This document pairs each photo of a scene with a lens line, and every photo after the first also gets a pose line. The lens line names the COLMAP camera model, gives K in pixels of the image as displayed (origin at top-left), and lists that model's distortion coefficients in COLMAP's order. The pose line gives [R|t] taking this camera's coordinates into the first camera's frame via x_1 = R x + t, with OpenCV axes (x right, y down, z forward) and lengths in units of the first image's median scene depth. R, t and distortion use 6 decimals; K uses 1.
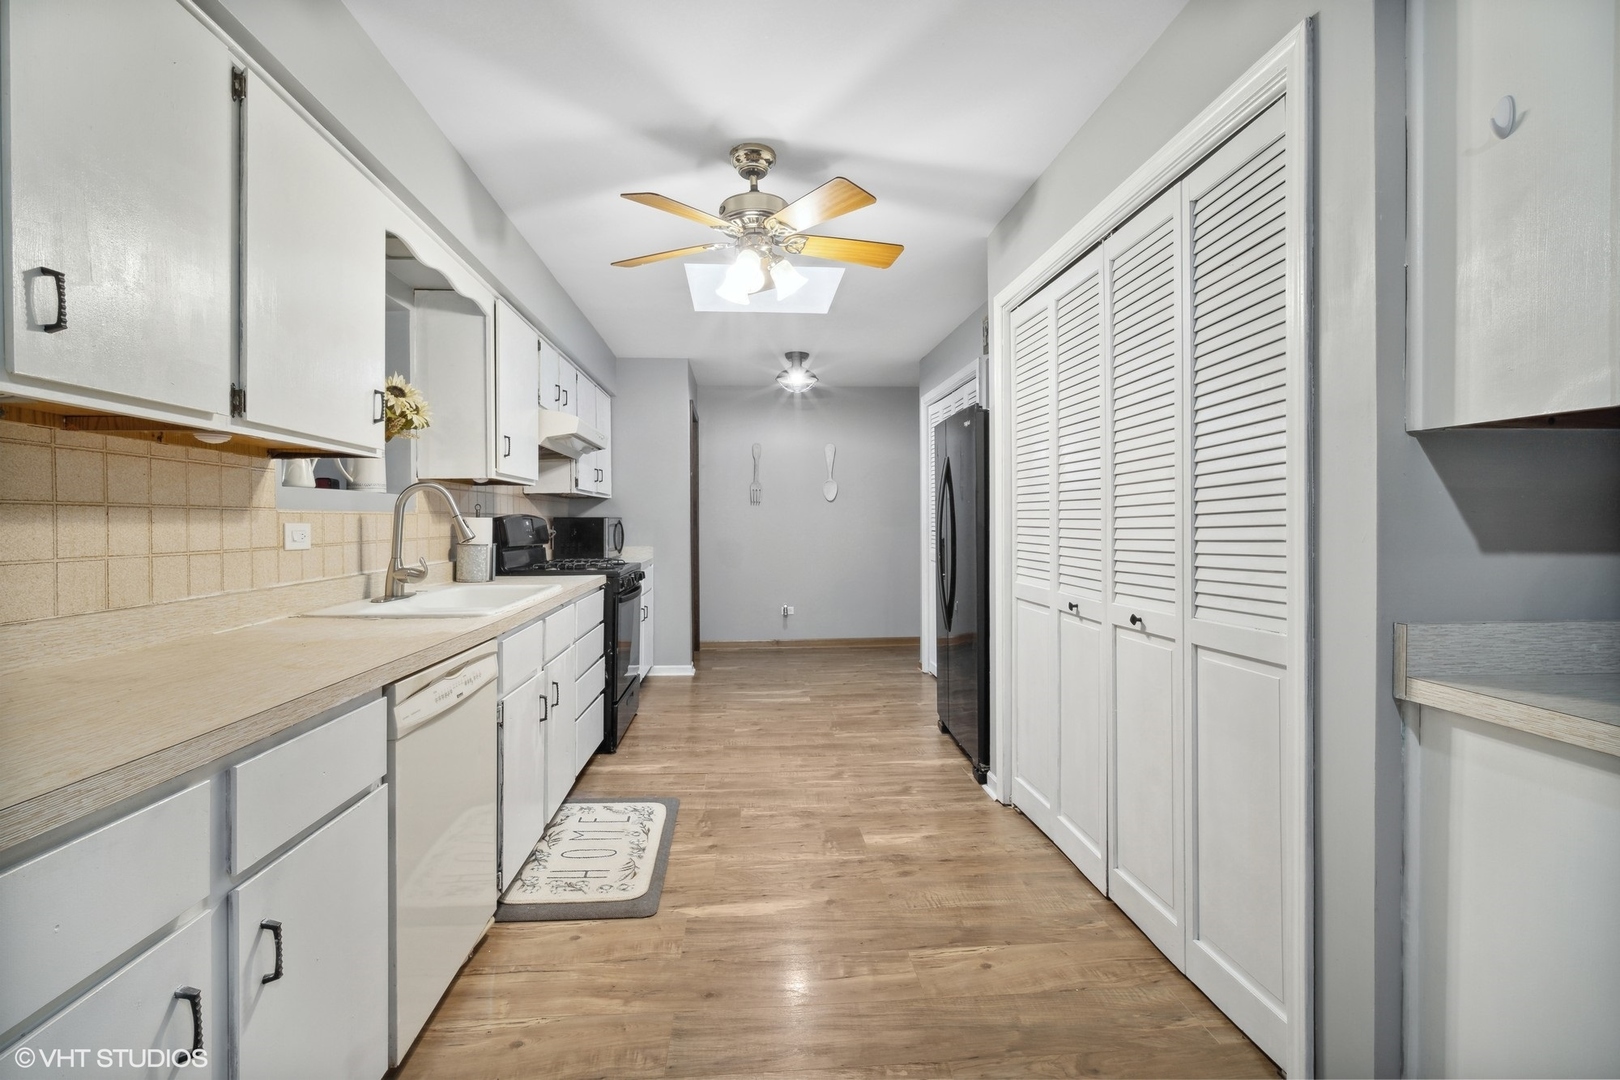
lens RADIAL K [[724.0, 0, 803.3], [0, 724.0, 534.1], [0, 0, 1]] dist [0.001977, 0.000007]
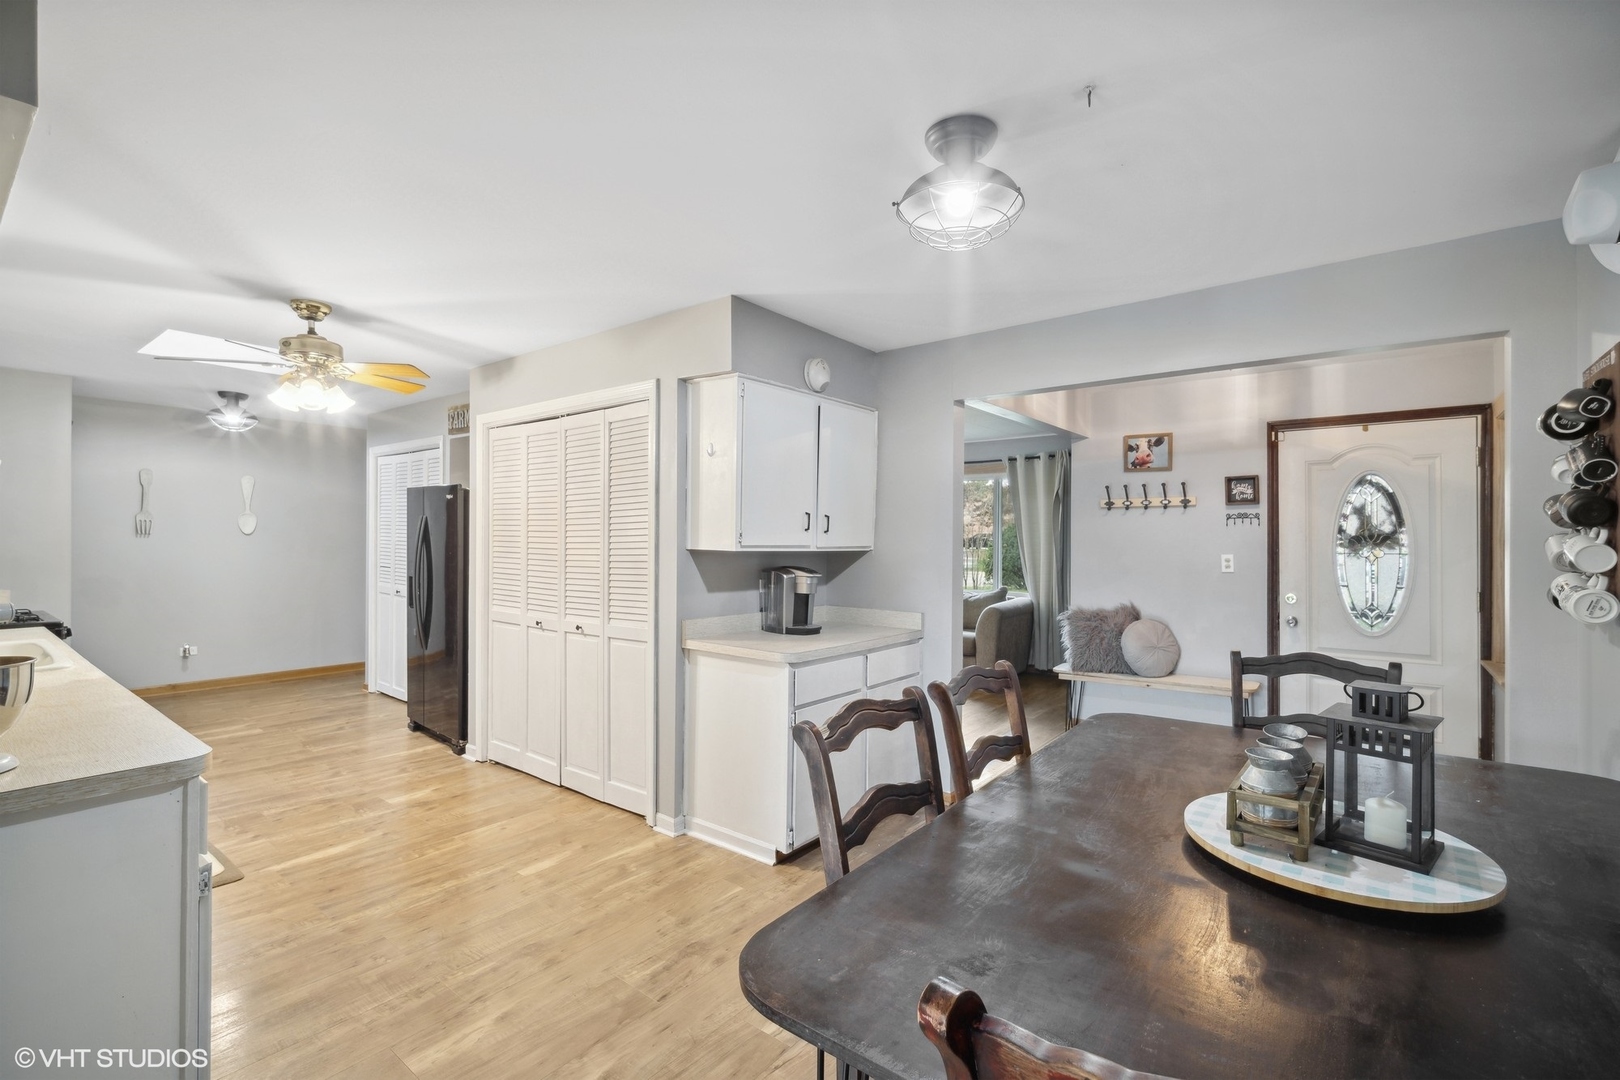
lens RADIAL K [[724.0, 0, 814.4], [0, 724.0, 537.9], [0, 0, 1]] dist [0.001977, 0.000007]
pose [[0.681377, 0.011871, 0.731836, -0.411285], [-0.001405, 0.999888, -0.014910, -0.072009], [-0.731931, 0.009131, 0.681318, -0.597731]]
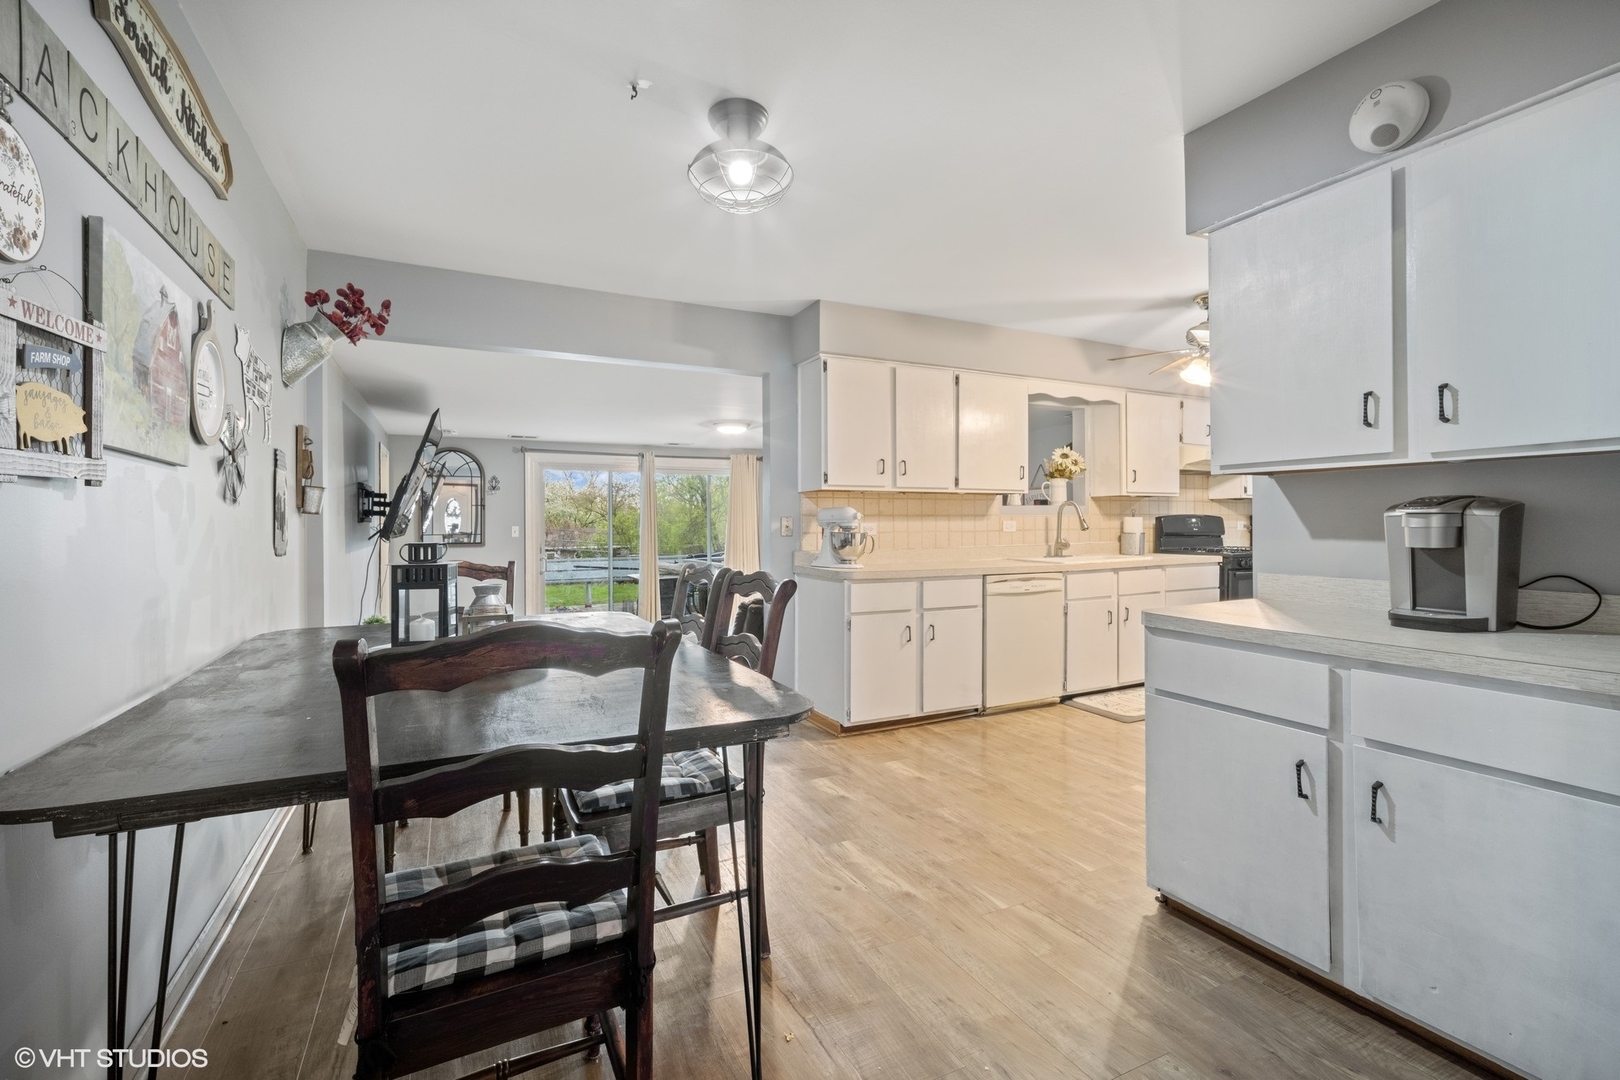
lens RADIAL K [[724.0, 0, 816.5], [0, 724.0, 531.3], [0, 0, 1]] dist [0.001977, 0.000007]
pose [[0.367769, 0.011381, -0.929847, 1.139324], [-0.011712, 0.999902, 0.007606, 0.008205], [0.929843, 0.008093, 0.367867, -0.428831]]
